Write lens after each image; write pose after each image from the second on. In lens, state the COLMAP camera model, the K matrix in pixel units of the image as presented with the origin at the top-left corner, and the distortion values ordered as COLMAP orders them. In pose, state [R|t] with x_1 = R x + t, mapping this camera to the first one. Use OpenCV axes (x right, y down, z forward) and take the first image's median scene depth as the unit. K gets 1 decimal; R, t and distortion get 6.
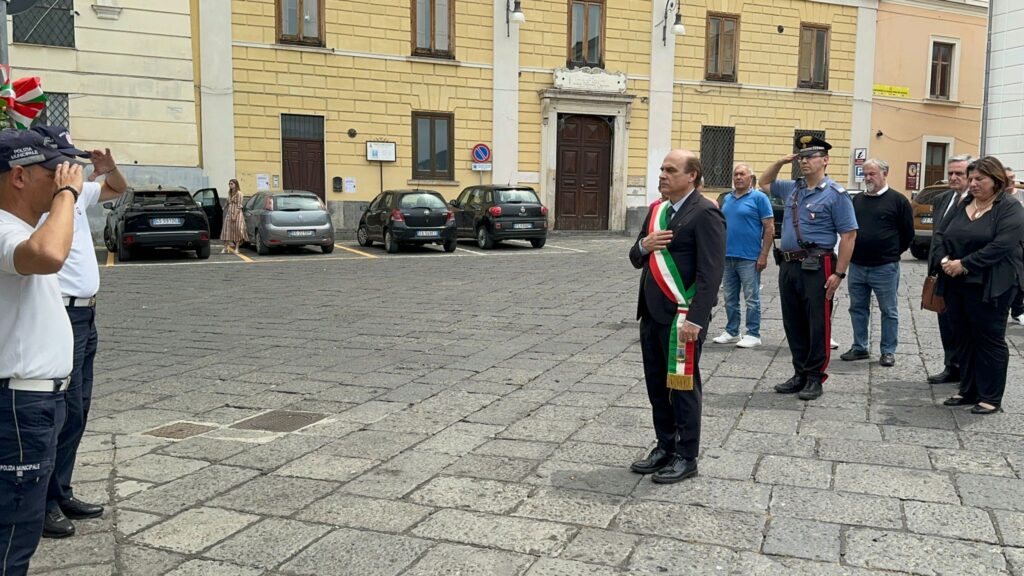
lens RADIAL K [[866.9, 0, 530.1], [0, 866.9, 309.2], [0, 0, 1]] dist [0.160481, -0.311344]
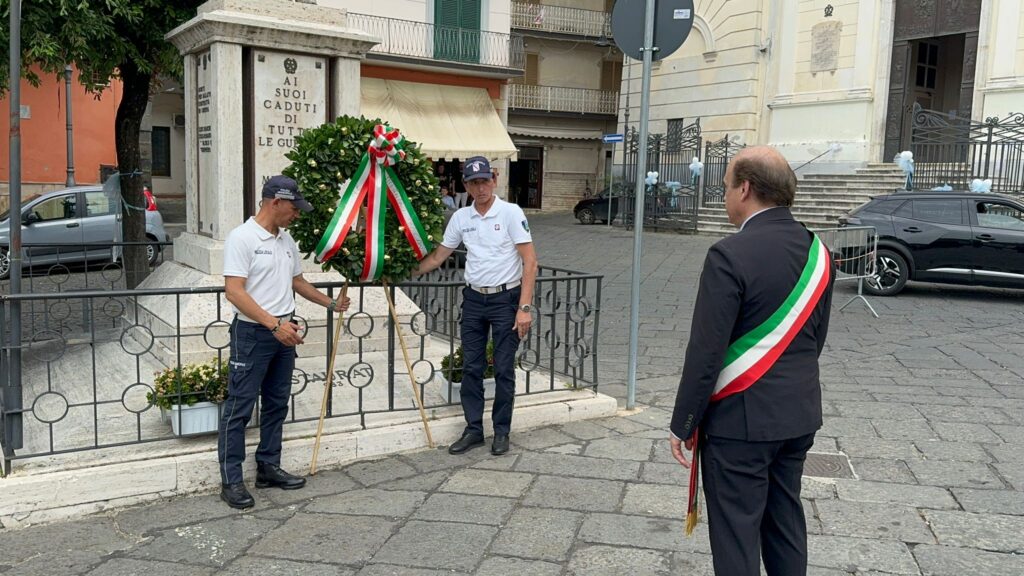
lens RADIAL K [[871.1, 0, 518.5], [0, 871.1, 288.3], [0, 0, 1]] dist [0.142174, -0.263431]
pose [[0.125792, 0.108992, -0.986051, 0.131432], [-0.132369, 0.986903, 0.092199, -0.022052], [0.983186, 0.118925, 0.138571, 0.140568]]
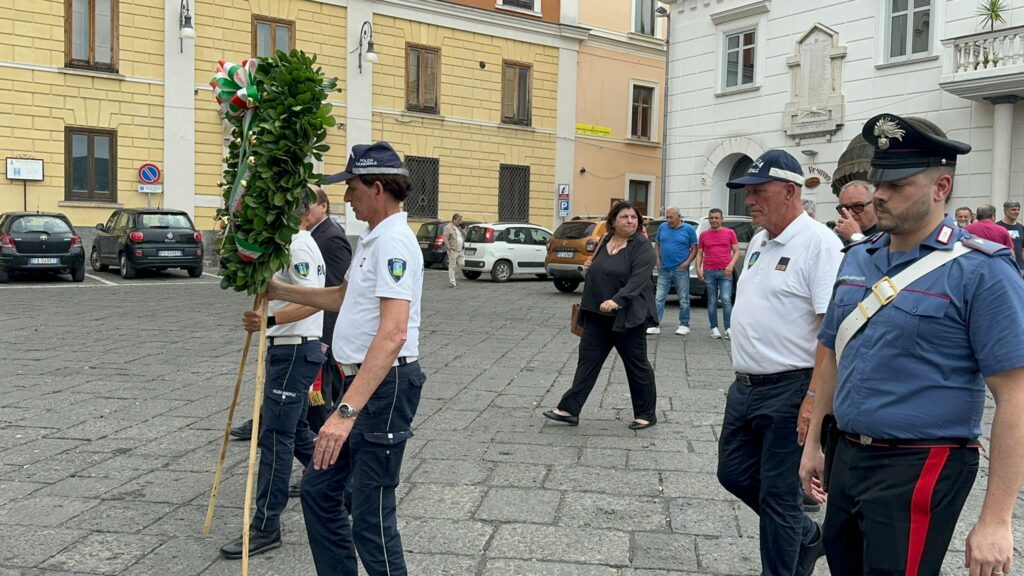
lens RADIAL K [[867.2, 0, 506.2], [0, 867.2, 294.7], [0, 0, 1]] dist [0.162363, -0.311410]
pose [[0.980971, 0.001315, 0.194148, 0.142559], [0.008130, 0.998822, -0.047846, -0.004830], [-0.193982, 0.048514, 0.979805, 0.022637]]
